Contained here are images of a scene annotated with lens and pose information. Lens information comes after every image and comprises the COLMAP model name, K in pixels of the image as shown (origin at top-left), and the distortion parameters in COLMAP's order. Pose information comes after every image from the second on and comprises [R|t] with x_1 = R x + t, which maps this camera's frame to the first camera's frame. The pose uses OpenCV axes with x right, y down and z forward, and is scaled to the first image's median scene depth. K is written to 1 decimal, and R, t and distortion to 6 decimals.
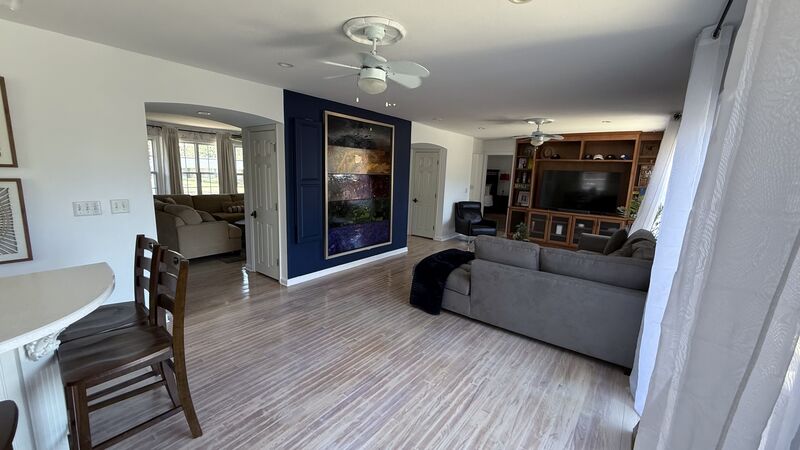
lens RADIAL K [[317.4, 0, 398.6], [0, 317.4, 225.5], [0, 0, 1]] dist [-0.000209, 0.000006]
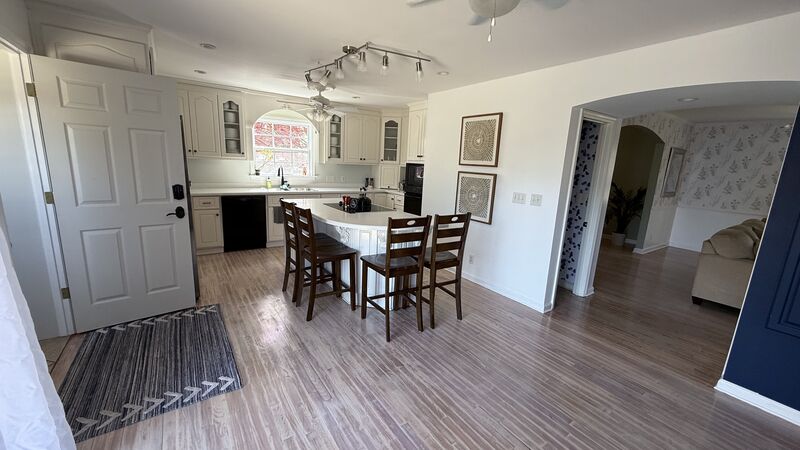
lens RADIAL K [[317.4, 0, 398.6], [0, 317.4, 225.5], [0, 0, 1]] dist [-0.000209, 0.000006]
pose [[-0.302567, 0.135629, -0.943429, 0.547542], [-0.220284, 0.953074, 0.207663, -0.128884], [0.927323, 0.270654, -0.258492, 1.064160]]
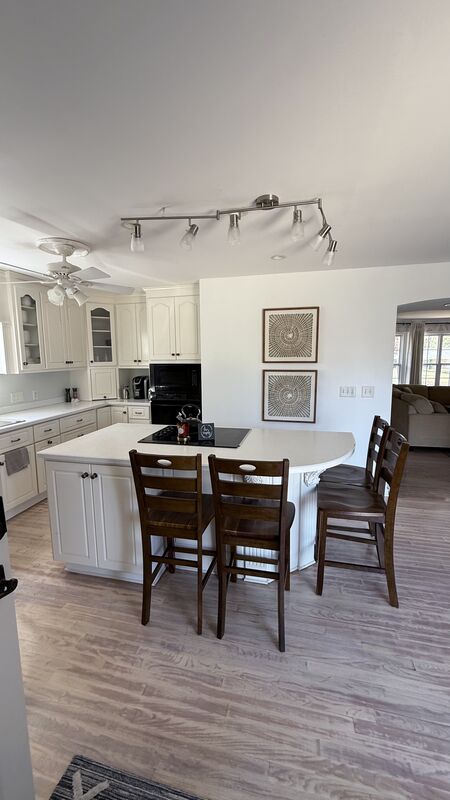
lens RADIAL K [[317.4, 0, 224.3], [0, 317.4, 399.4], [0, 0, 1]] dist [-0.000209, 0.000006]
pose [[0.405865, 0.081363, -0.910304, 0.049915], [-0.130059, 0.991034, 0.030591, 0.006251], [0.904631, 0.105977, 0.412809, -0.038559]]
